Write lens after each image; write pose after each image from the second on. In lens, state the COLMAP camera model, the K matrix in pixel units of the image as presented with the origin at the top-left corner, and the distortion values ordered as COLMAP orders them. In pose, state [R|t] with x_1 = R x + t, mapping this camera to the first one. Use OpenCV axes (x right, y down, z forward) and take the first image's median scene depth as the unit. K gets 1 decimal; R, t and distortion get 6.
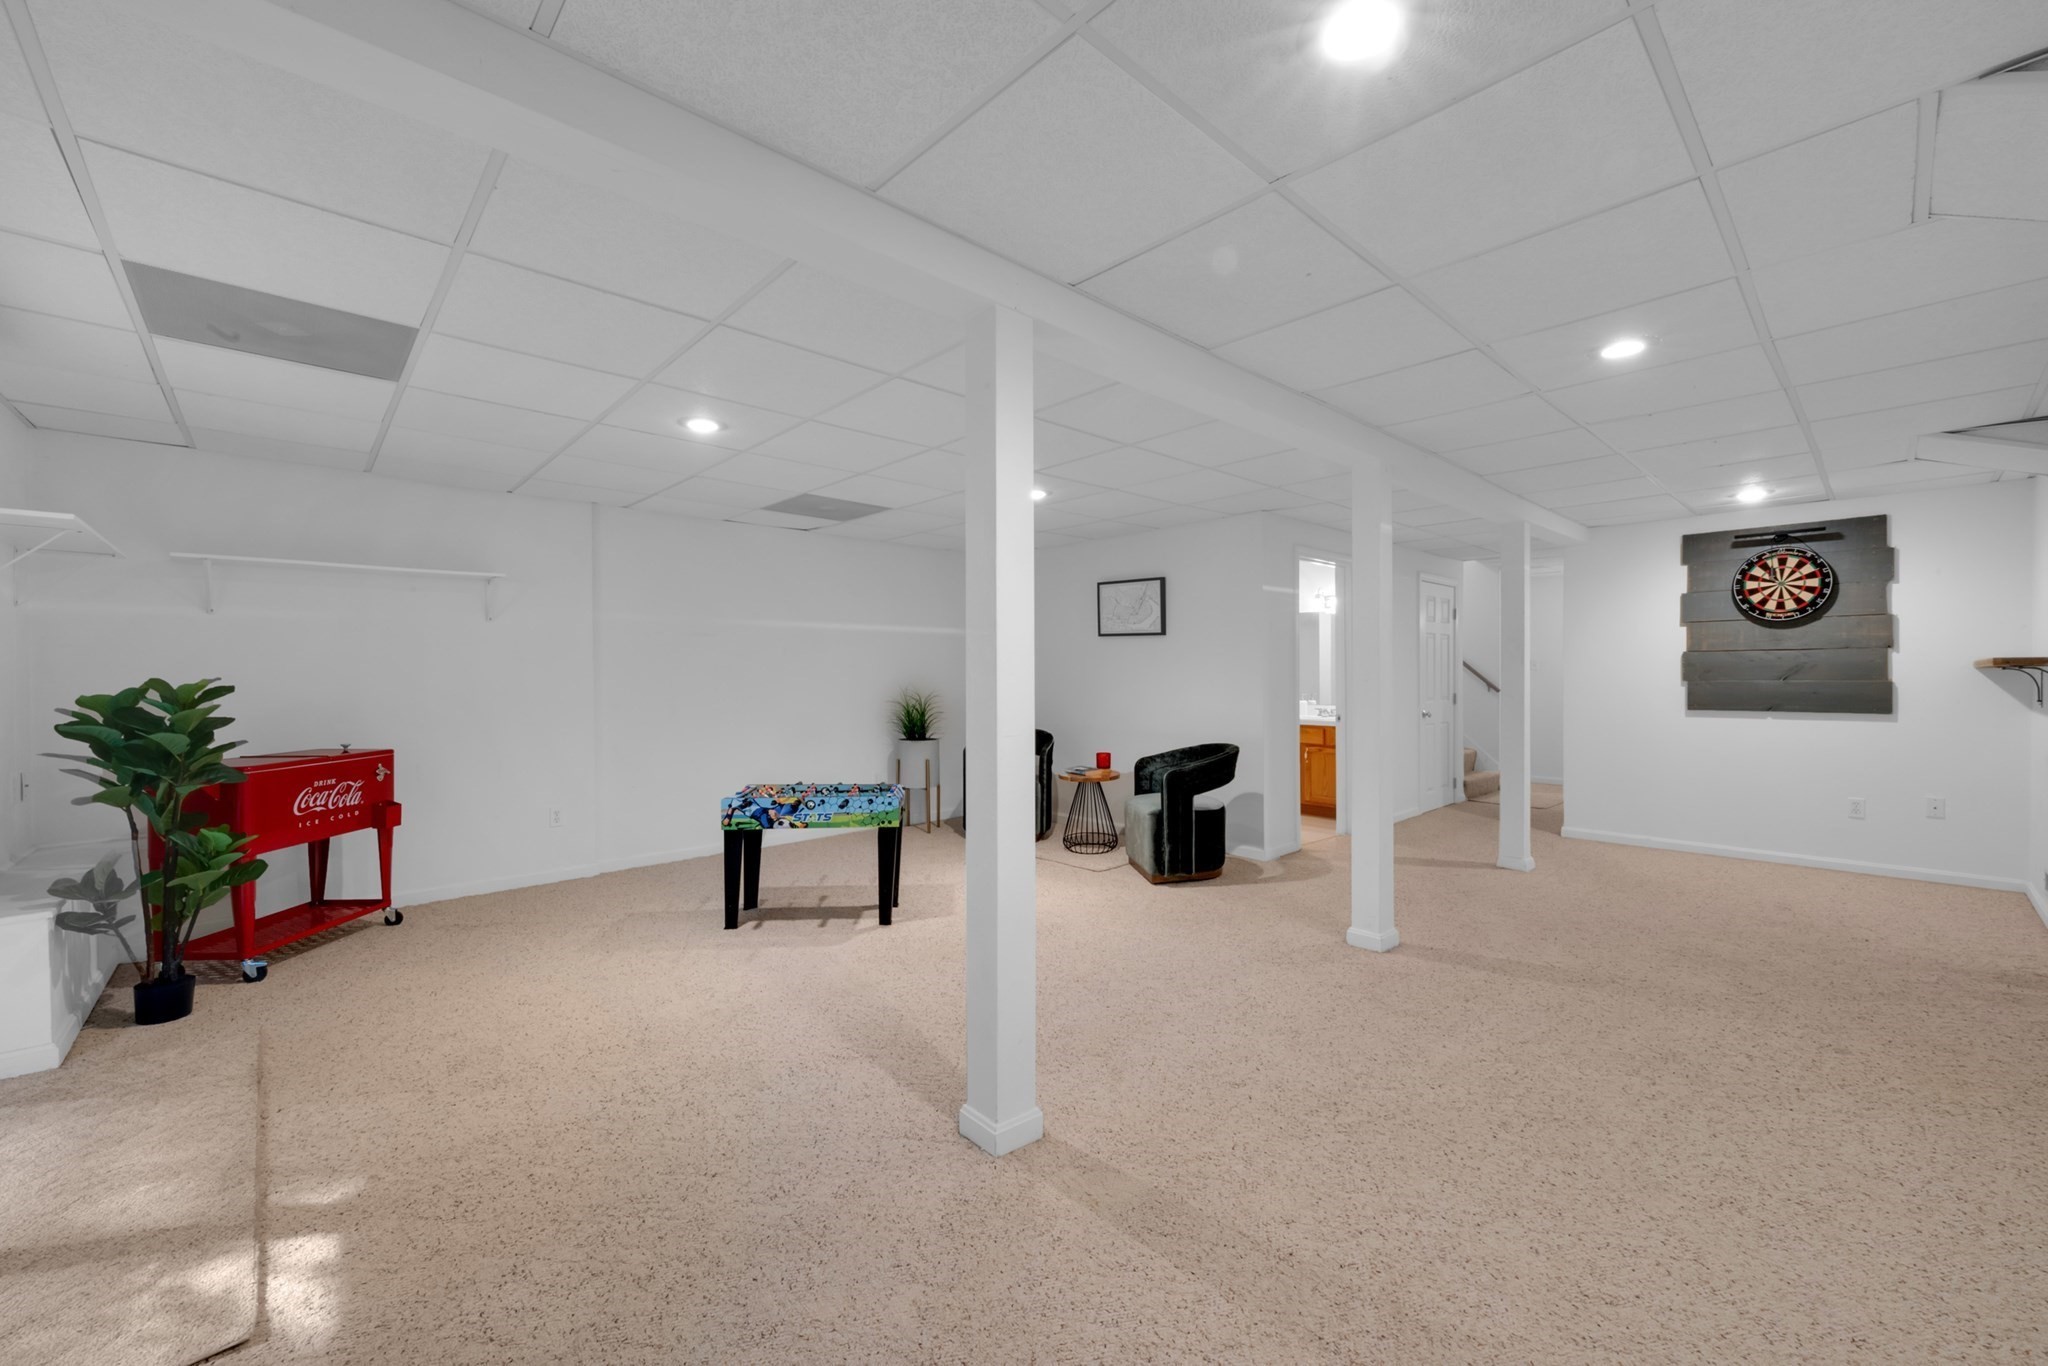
lens RADIAL K [[805.3, 0, 1018.3], [0, 805.3, 681.3], [0, 0, 1]] dist [0.000606, 0.000153]
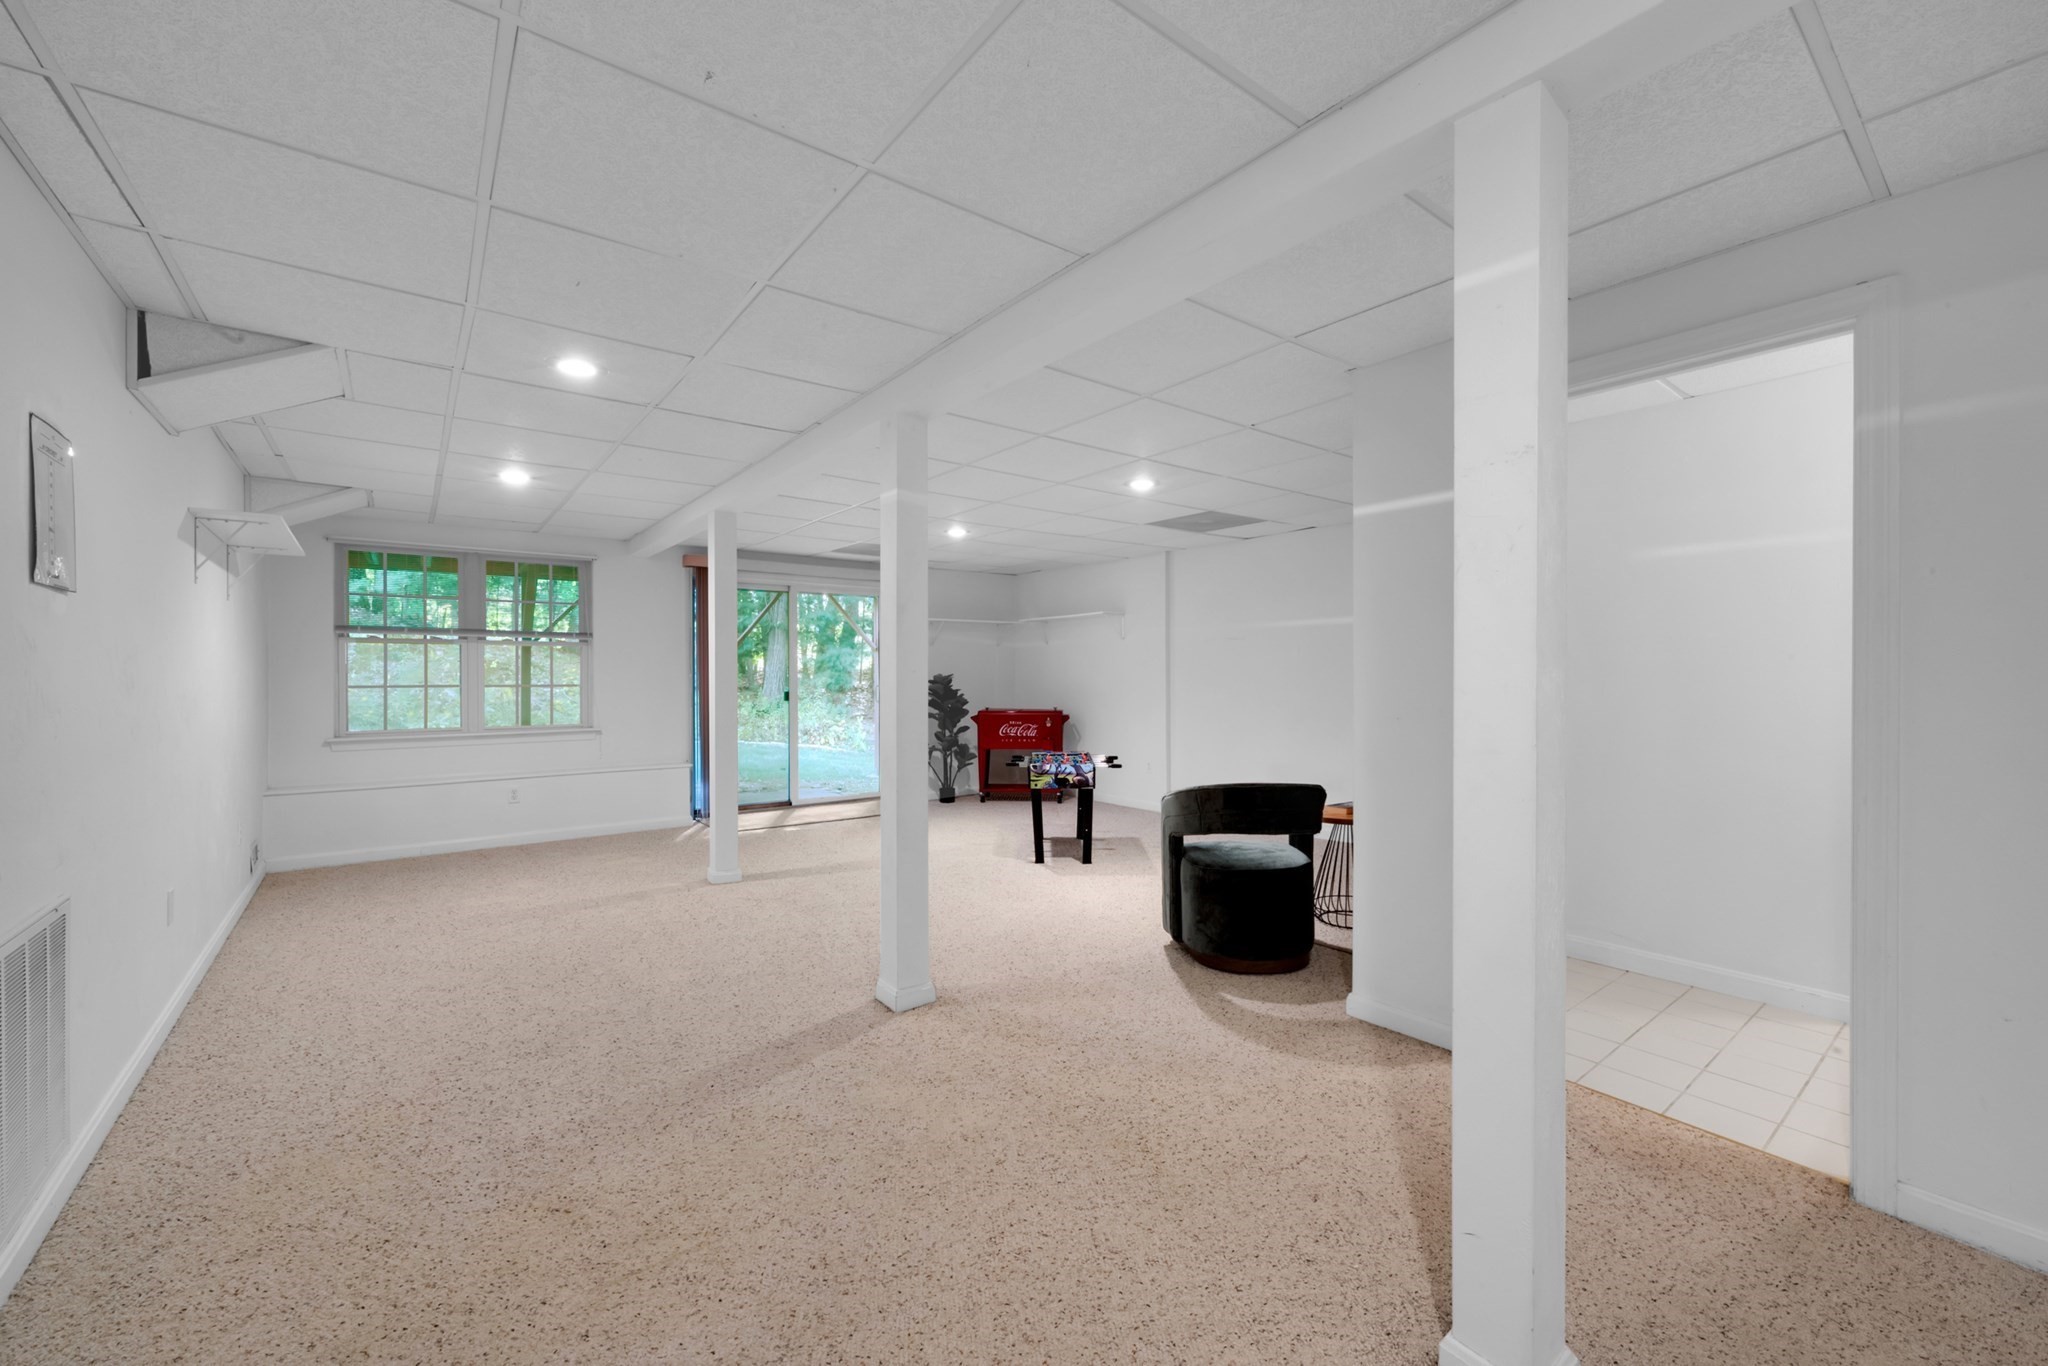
lens RADIAL K [[805.3, 0, 1017.4], [0, 805.3, 677.8], [0, 0, 1]] dist [0.000606, 0.000153]
pose [[-0.089929, 0.007960, -0.995916, 1.319743], [-0.004190, 0.999956, 0.008371, -0.011475], [0.995939, 0.004926, -0.089891, 1.255888]]
